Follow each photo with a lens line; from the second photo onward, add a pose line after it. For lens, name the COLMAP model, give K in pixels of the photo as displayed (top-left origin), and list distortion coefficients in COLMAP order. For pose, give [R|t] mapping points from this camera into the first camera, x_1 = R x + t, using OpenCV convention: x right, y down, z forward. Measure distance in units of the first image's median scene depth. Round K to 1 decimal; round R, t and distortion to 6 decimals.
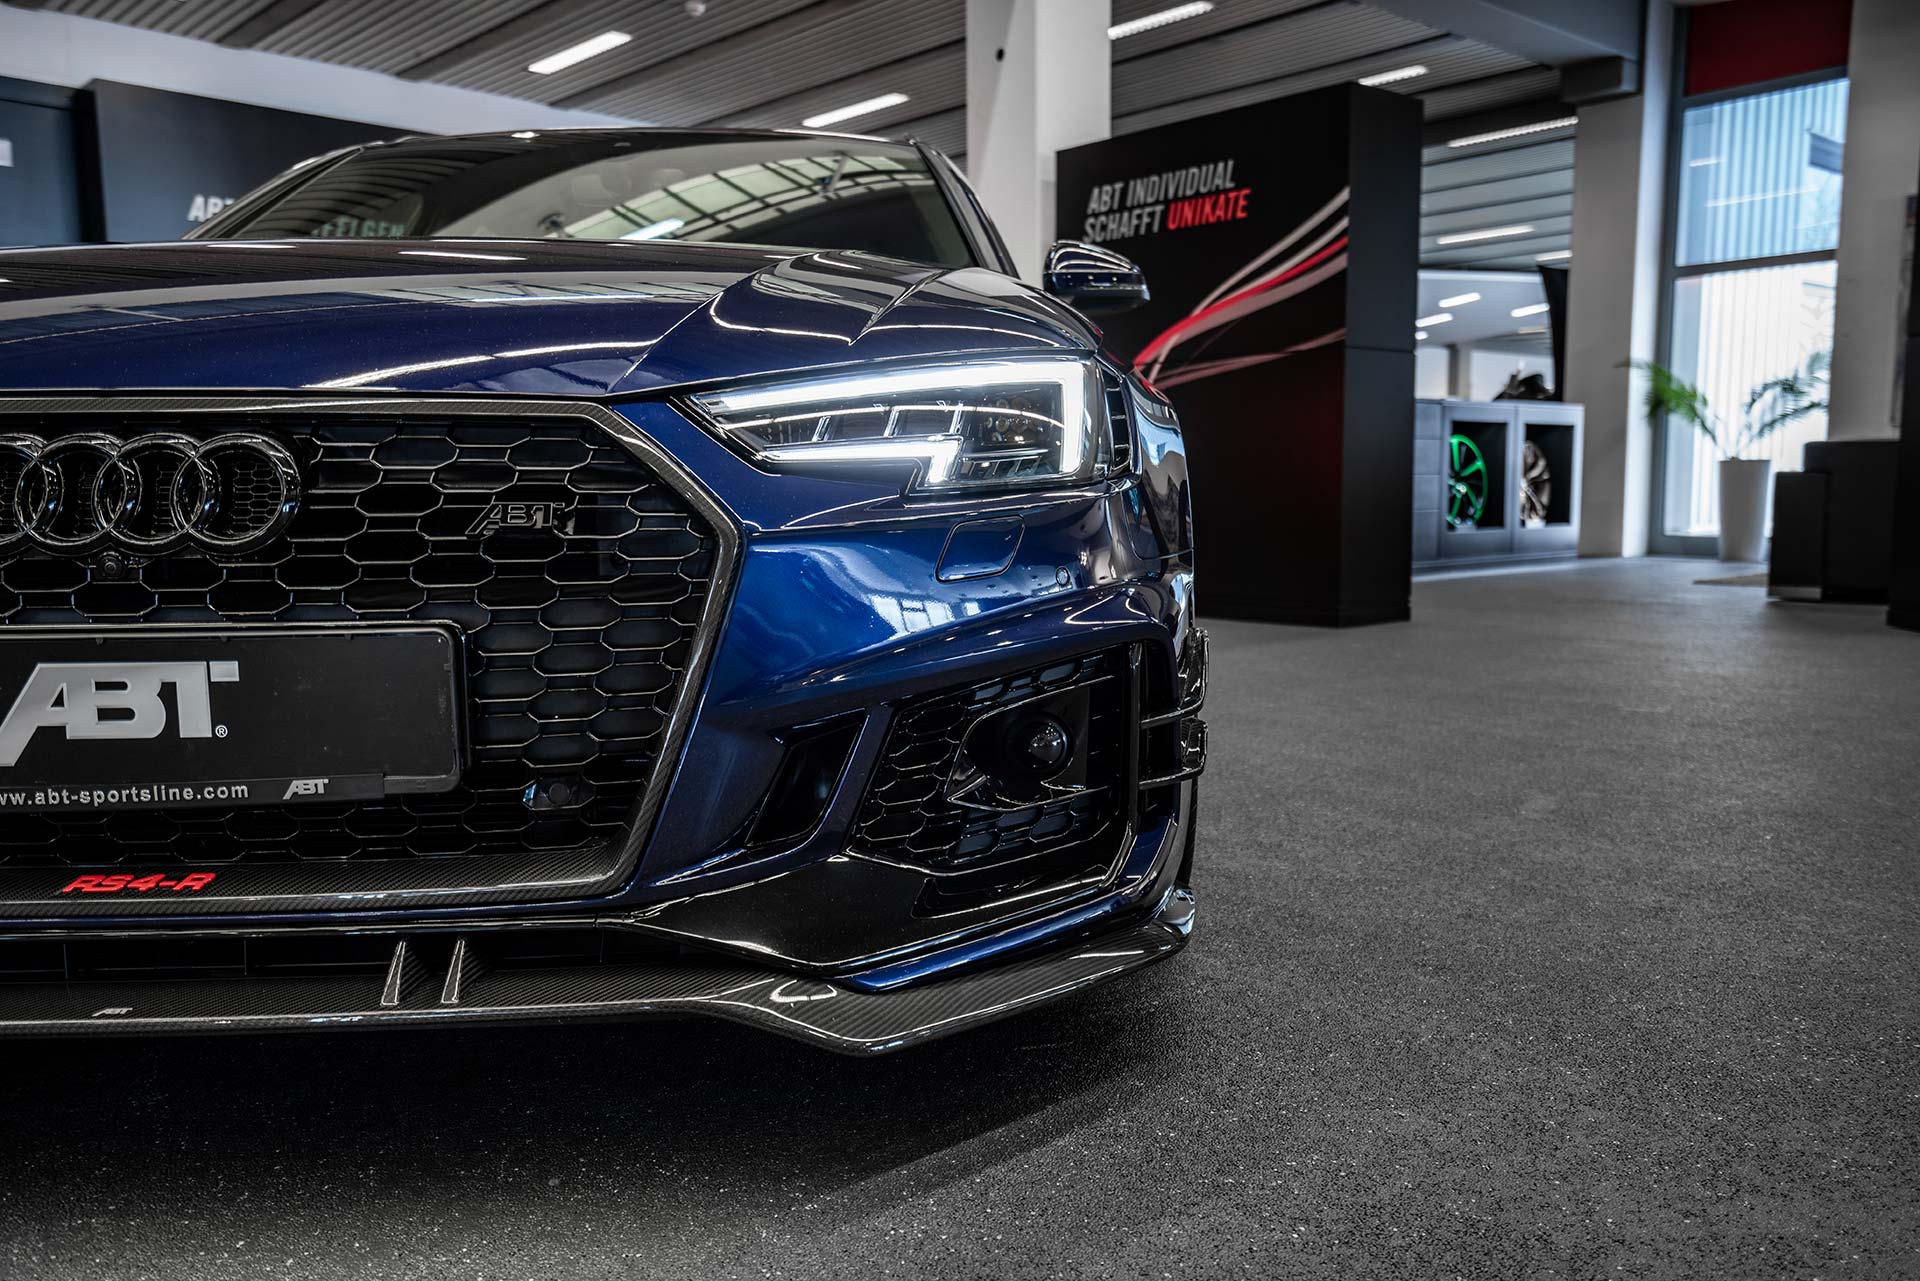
lens RADIAL K [[1551.8, 0, 959.8], [0, 1551.8, 641.2], [0, 0, 1]] dist [0.049918, 0.007229]
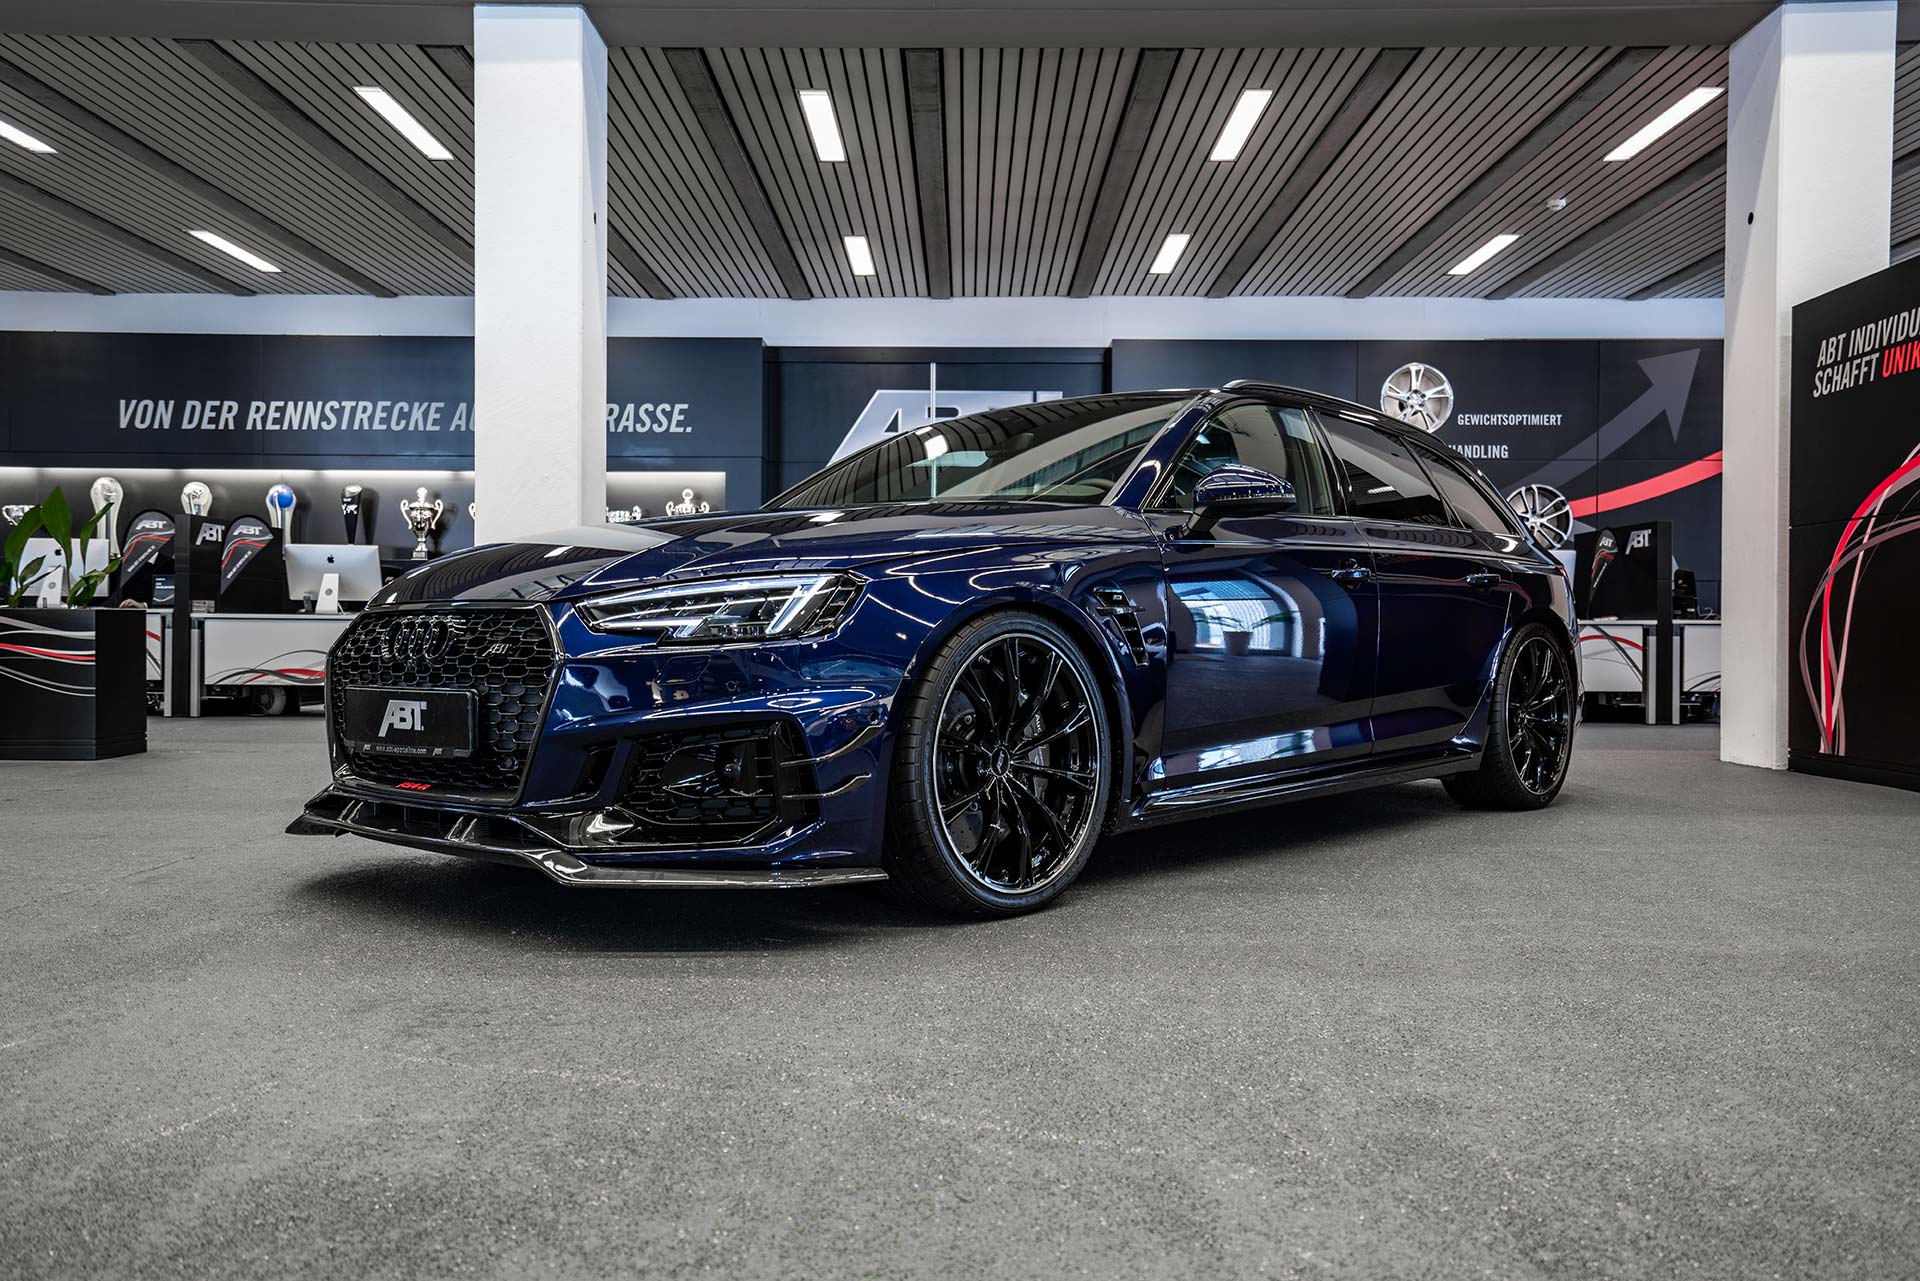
lens RADIAL K [[1551.8, 0, 958.7], [0, 1551.8, 639.1], [0, 0, 1]] dist [0.049918, 0.007229]
pose [[0.743943, 0.011205, -0.668149, 0.353430], [-0.077792, 0.994513, -0.069938, 0.004001], [0.663700, 0.104007, 0.740733, -0.064447]]
